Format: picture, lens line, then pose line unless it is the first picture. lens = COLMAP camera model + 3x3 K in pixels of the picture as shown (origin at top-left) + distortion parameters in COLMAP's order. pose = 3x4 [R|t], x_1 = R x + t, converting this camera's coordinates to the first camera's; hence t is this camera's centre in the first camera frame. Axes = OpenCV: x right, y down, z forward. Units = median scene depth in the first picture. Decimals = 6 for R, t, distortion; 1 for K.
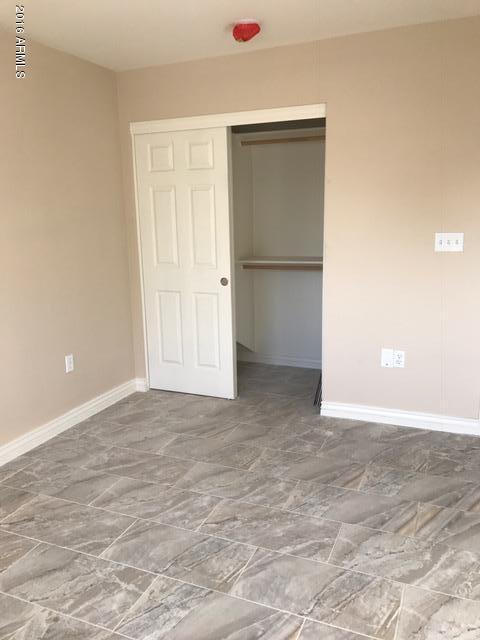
lens RADIAL K [[525.8, 0, 240.4], [0, 525.8, 320.2], [0, 0, 1]] dist [-0.002474, -0.002732]
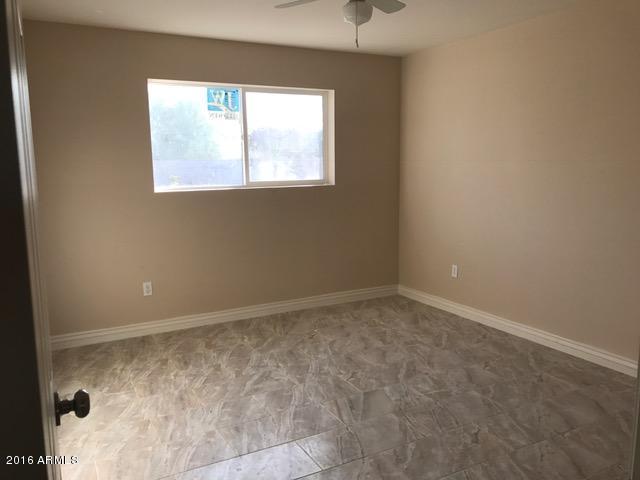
lens RADIAL K [[525.8, 0, 320.0], [0, 525.8, 235.1], [0, 0, 1]] dist [-0.002474, -0.002732]
pose [[-0.619717, 0.133300, -0.773422, 1.025351], [-0.145288, 0.948952, 0.279968, -0.292467], [0.771260, 0.285870, -0.568715, 1.341133]]
